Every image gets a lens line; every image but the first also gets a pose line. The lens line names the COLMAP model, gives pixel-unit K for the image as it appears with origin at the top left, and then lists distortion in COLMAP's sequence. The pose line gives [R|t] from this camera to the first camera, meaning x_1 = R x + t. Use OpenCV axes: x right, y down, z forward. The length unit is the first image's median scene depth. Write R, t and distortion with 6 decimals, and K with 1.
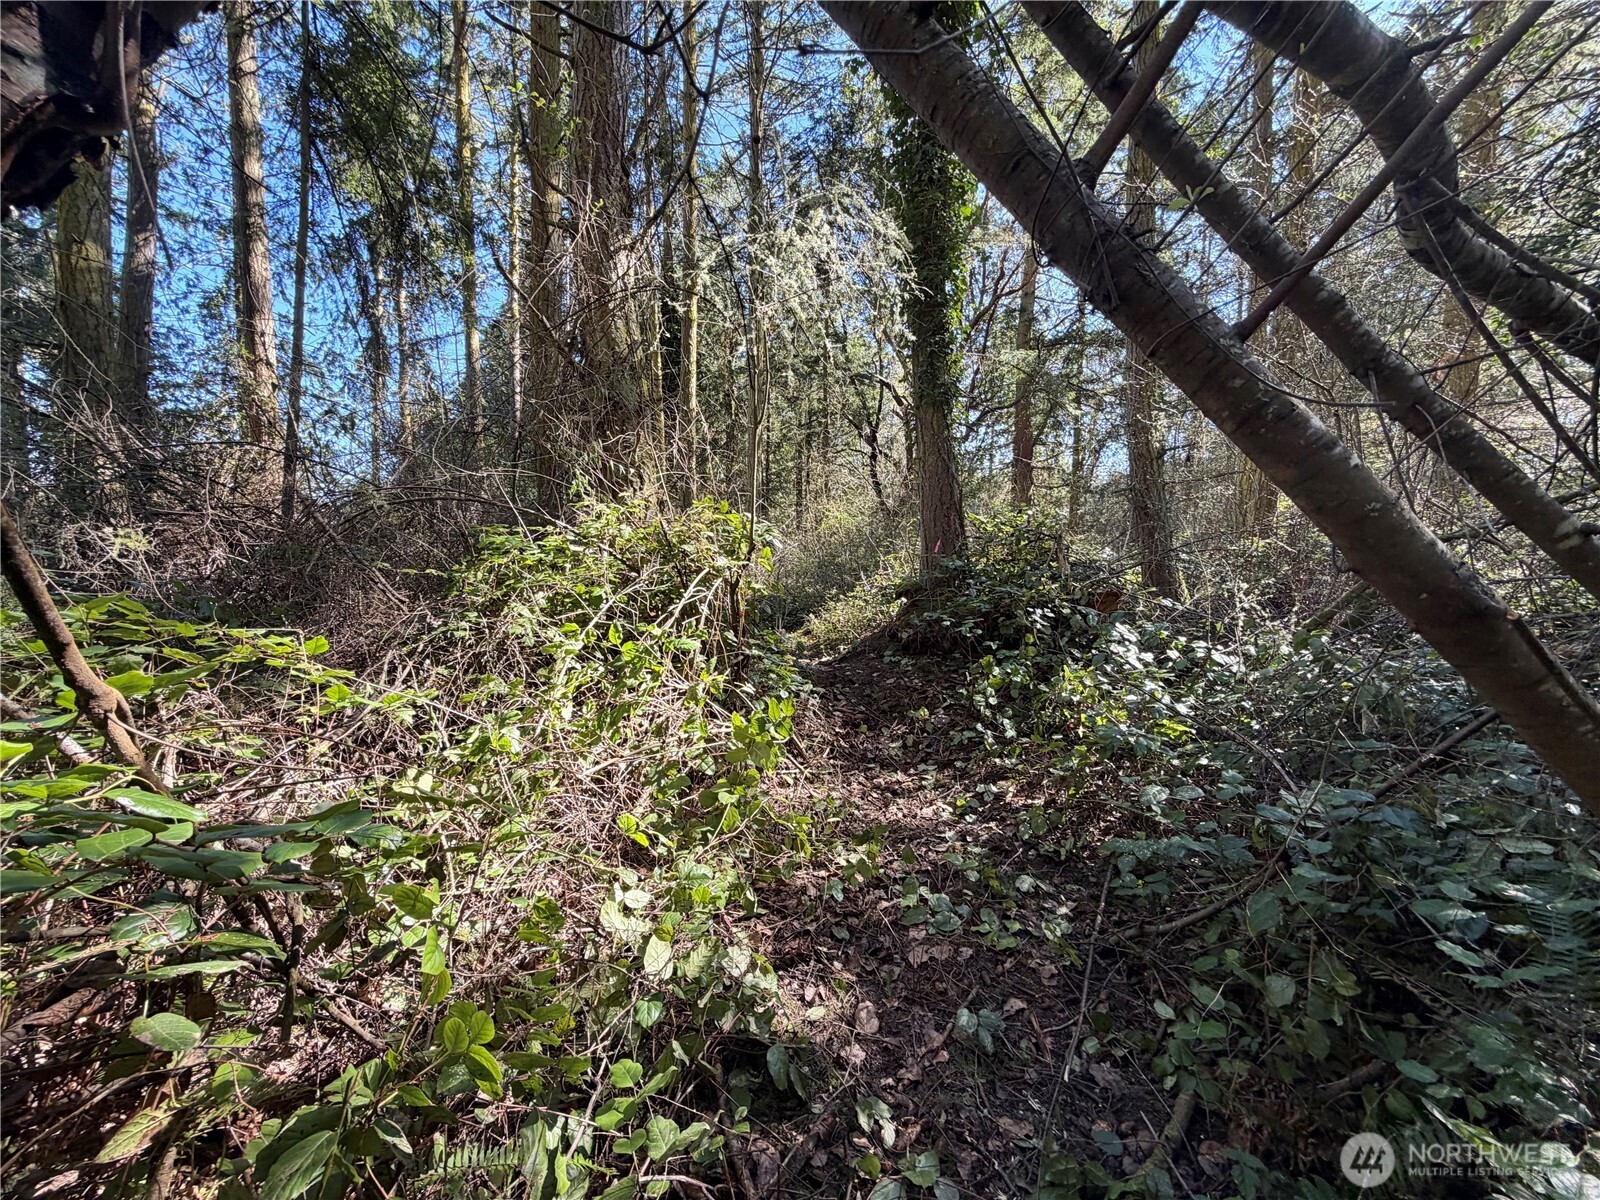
lens RADIAL K [[642.3, 0, 800.2], [0, 642.3, 598.2], [0, 0, 1]] dist [-0.000164, -0.000002]
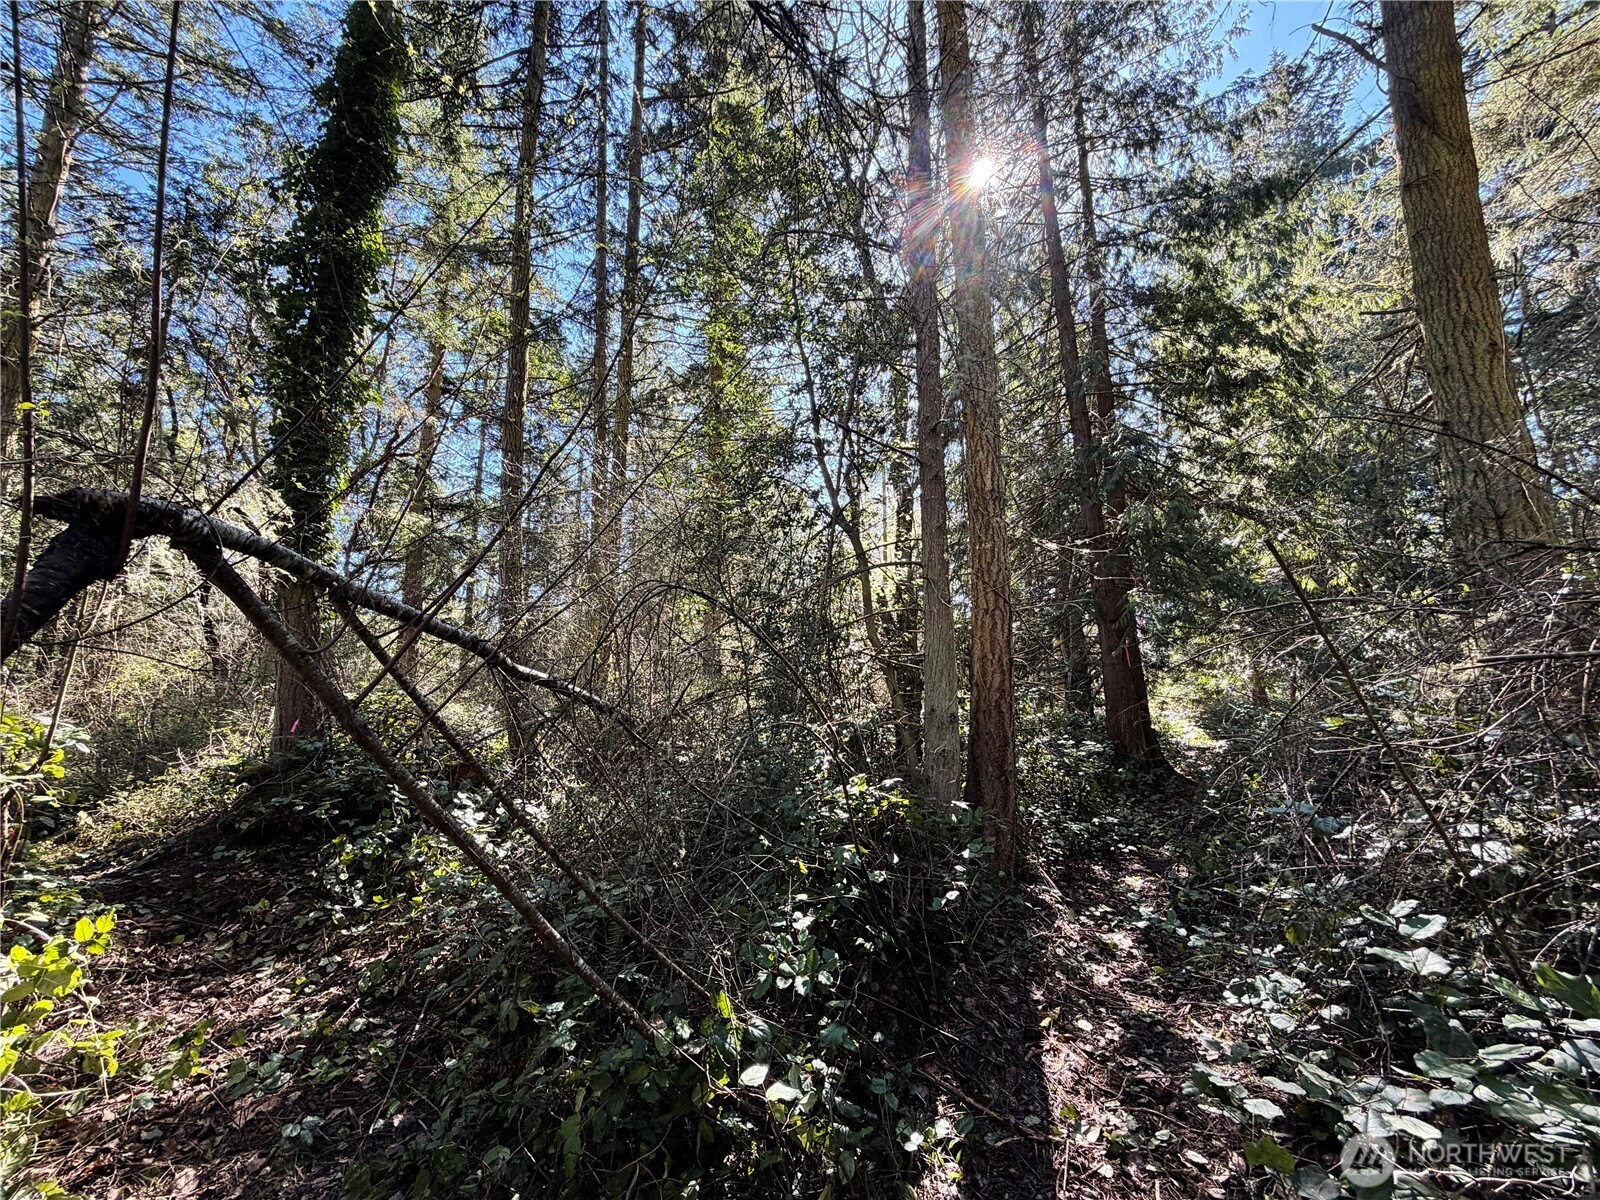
lens RADIAL K [[641.1, 0, 801.9], [0, 641.1, 599.8], [0, 0, 1]] dist [0.000104, 0.000005]
pose [[0.642869, 0.105638, 0.758657, -0.086254], [0.065199, 0.979303, -0.191610, -0.046916], [-0.763196, 0.172644, 0.622676, -0.390000]]
